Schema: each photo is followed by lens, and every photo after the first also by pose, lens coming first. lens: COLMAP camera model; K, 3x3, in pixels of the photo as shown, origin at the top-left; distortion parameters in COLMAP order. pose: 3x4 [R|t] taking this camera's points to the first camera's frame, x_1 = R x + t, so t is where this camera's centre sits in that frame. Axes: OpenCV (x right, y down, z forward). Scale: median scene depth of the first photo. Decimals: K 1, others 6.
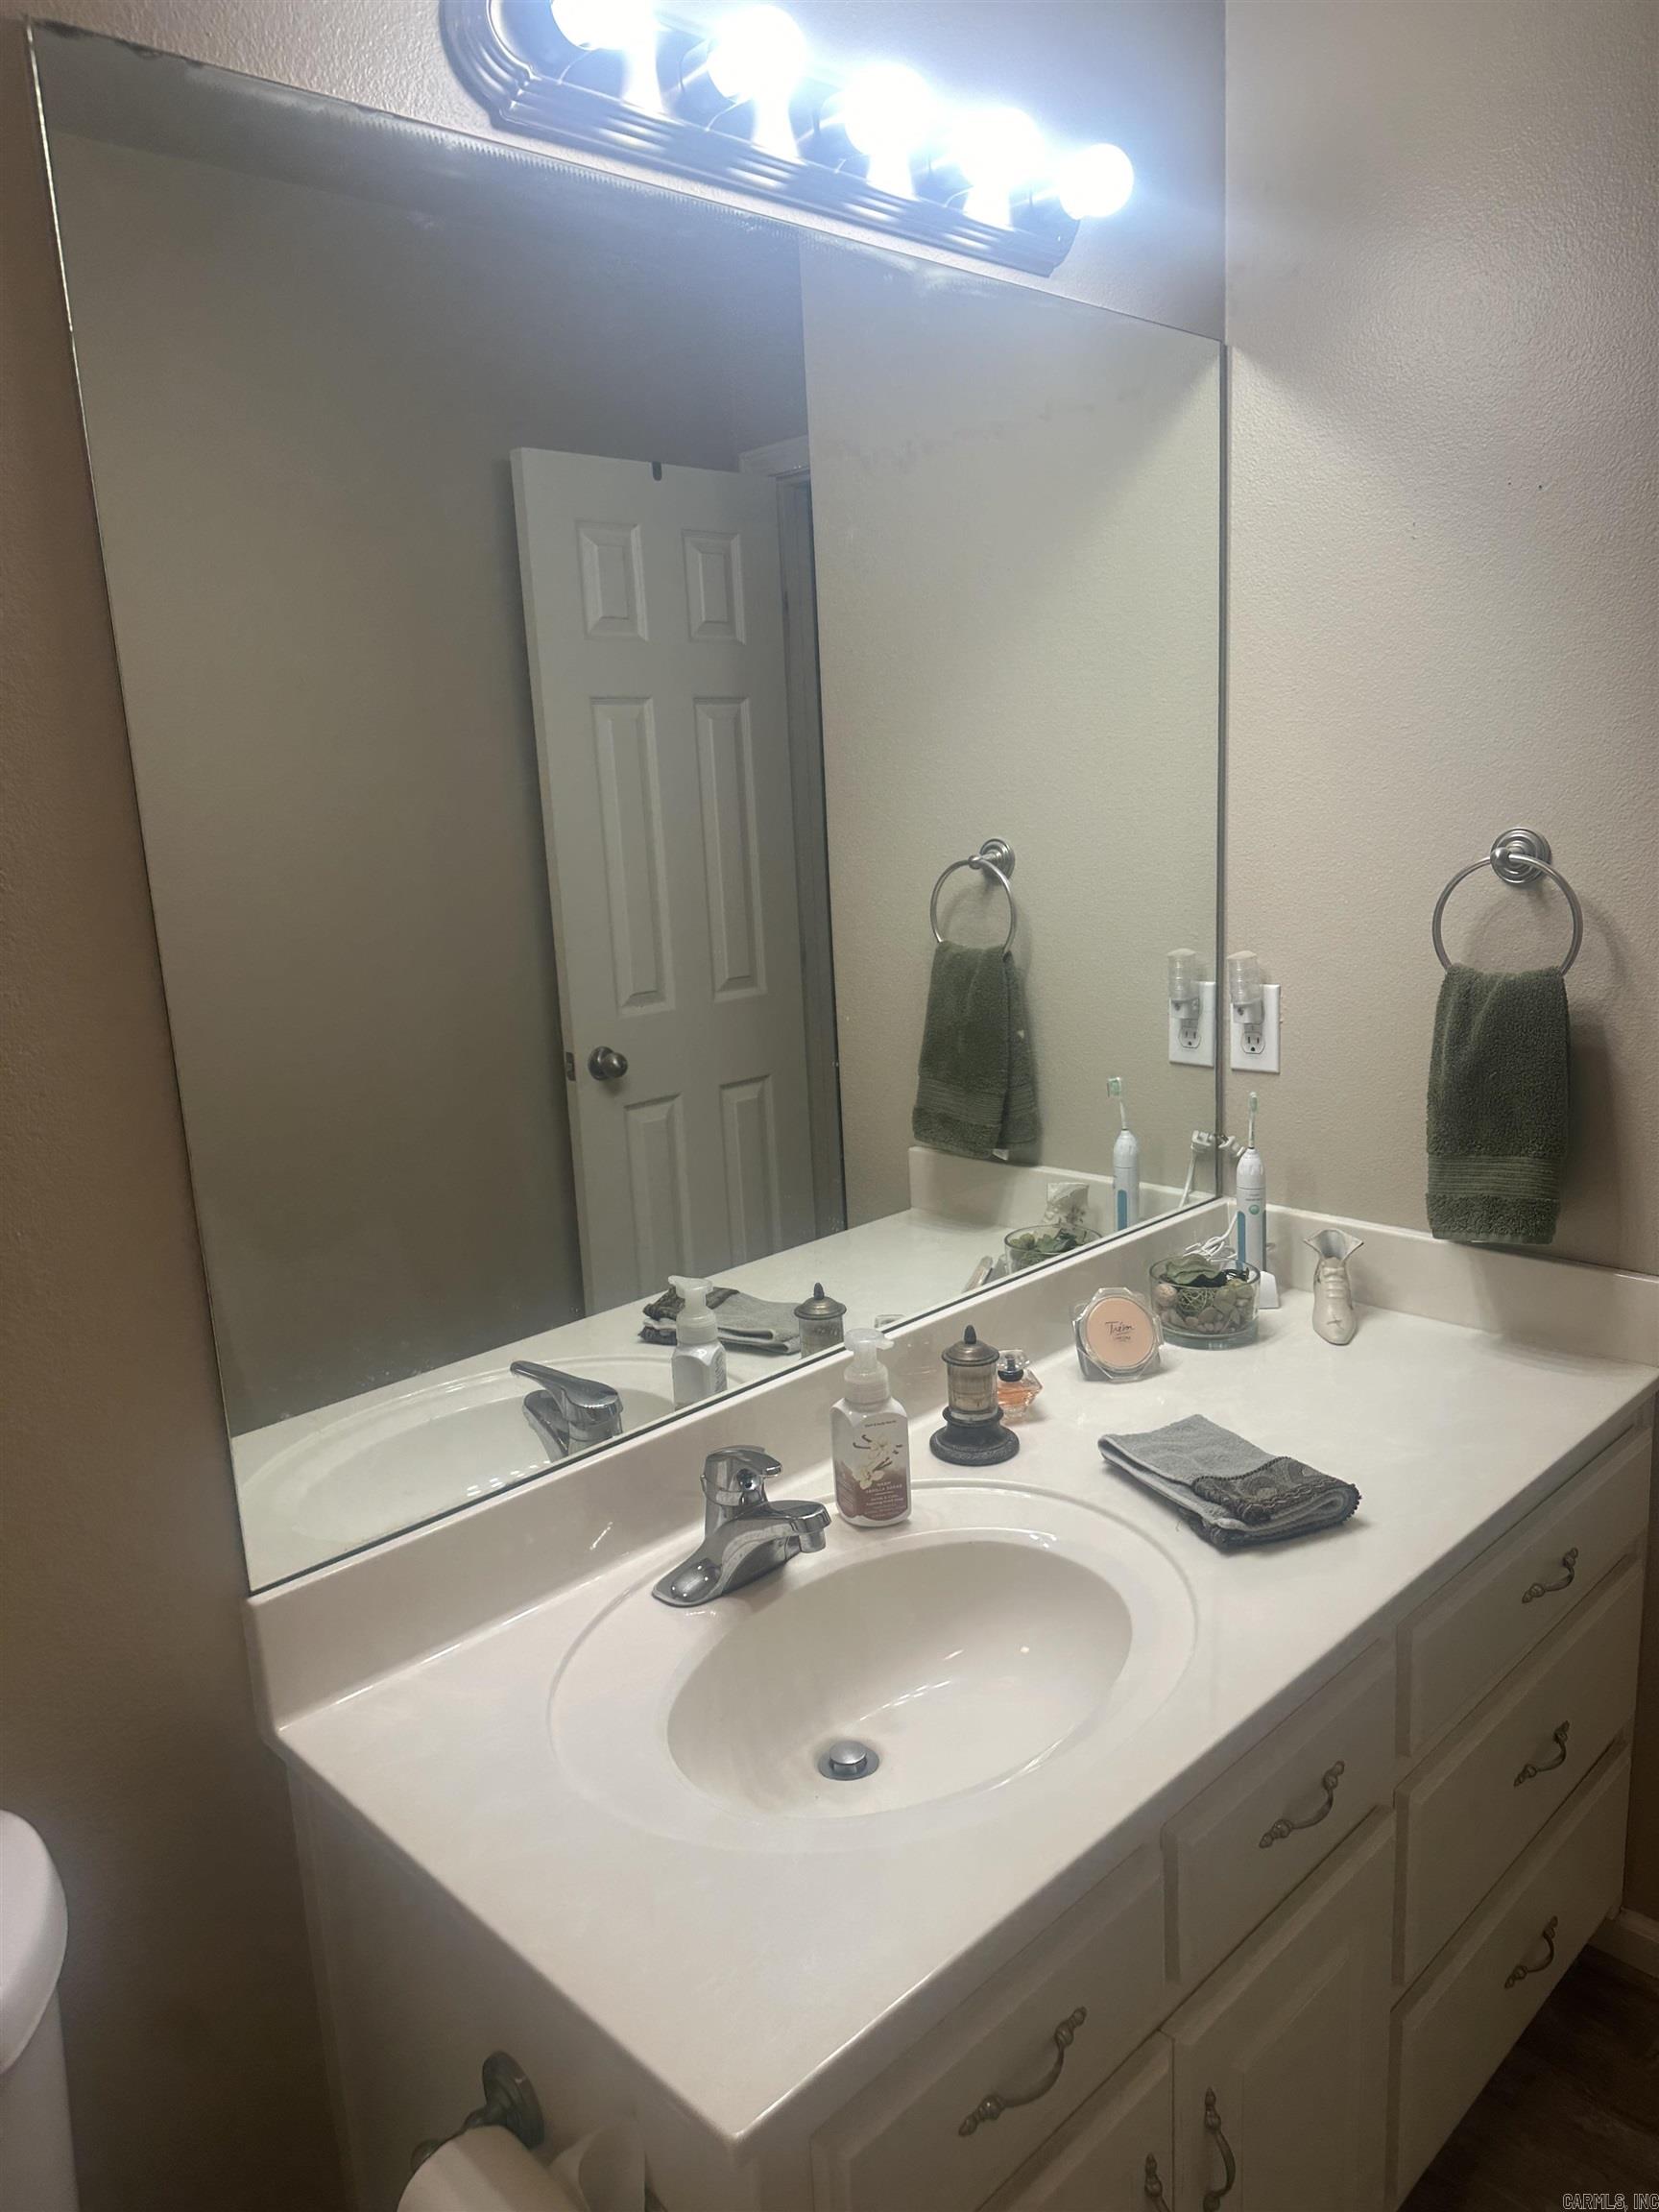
lens RADIAL K [[1555.9, 0, 829.5], [0, 1555.9, 1106.0], [0, 0, 1]] dist [0.002104, -0.001848]
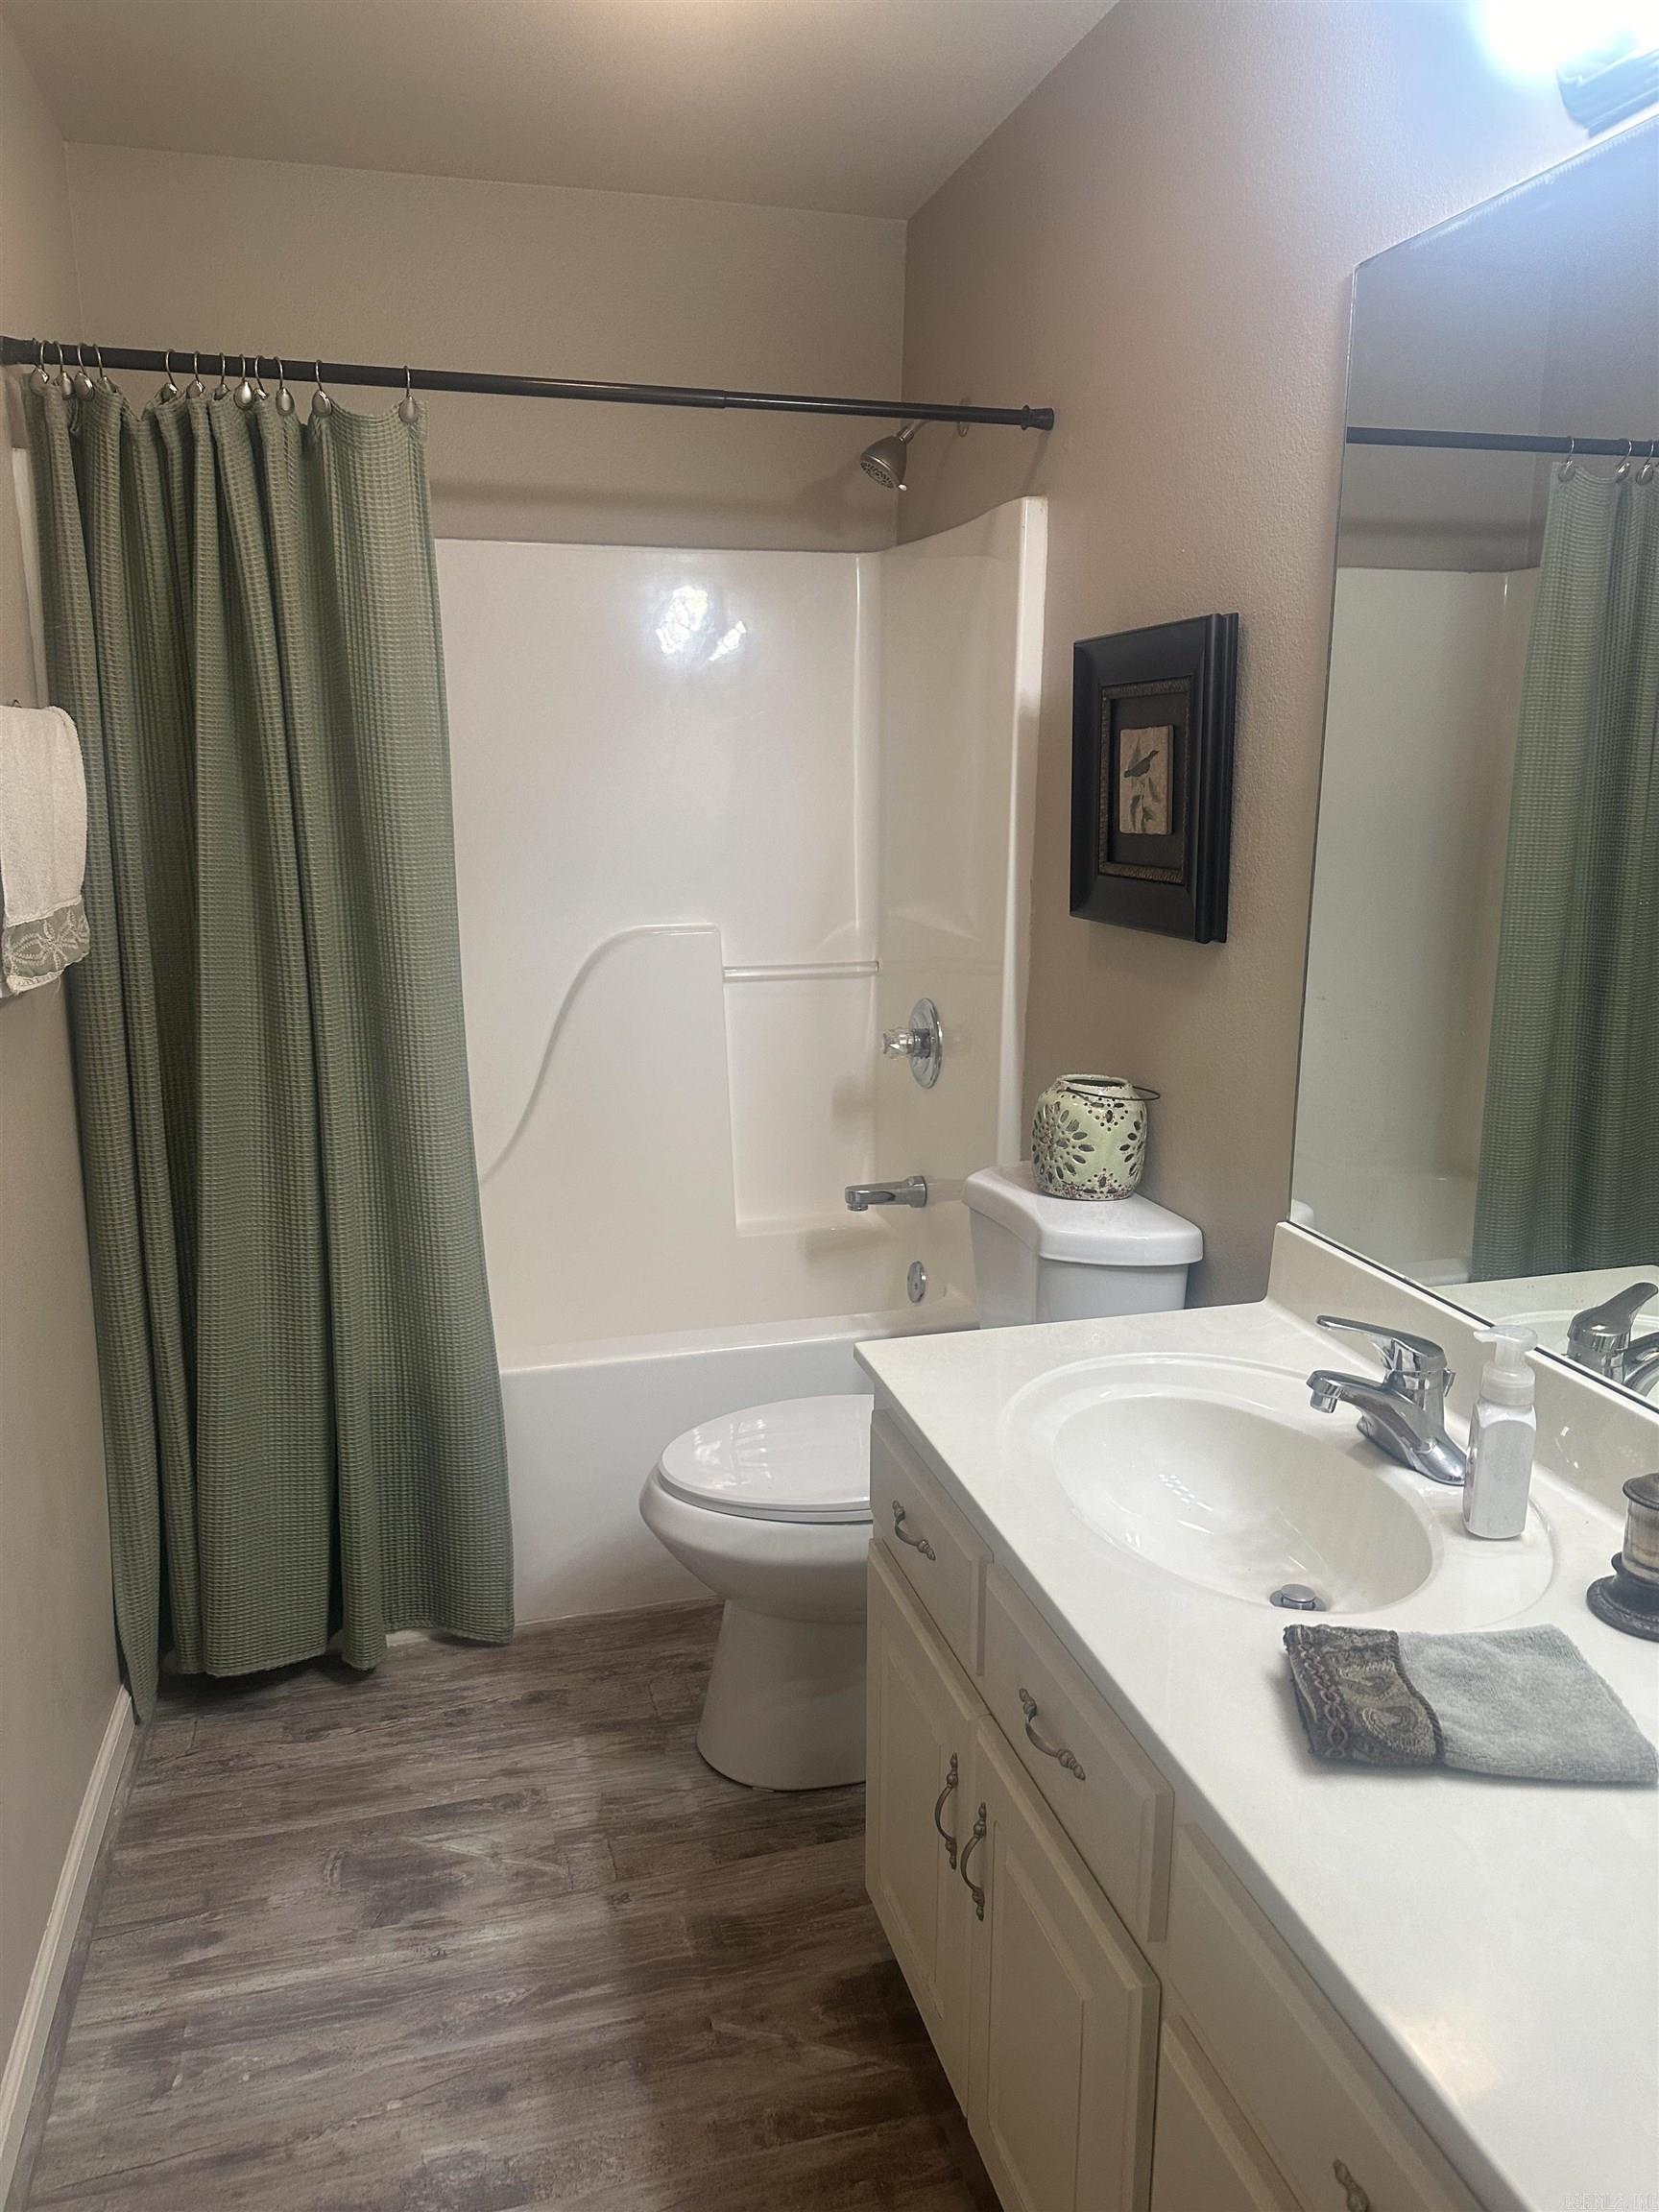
lens RADIAL K [[1555.9, 0, 829.5], [0, 1555.9, 1106.0], [0, 0, 1]] dist [0.002104, -0.001848]
pose [[-0.465109, 0.242610, -0.851360, 1.051657], [-0.175300, 0.917428, 0.357206, -0.253091], [0.867723, 0.315383, -0.384175, 1.041687]]
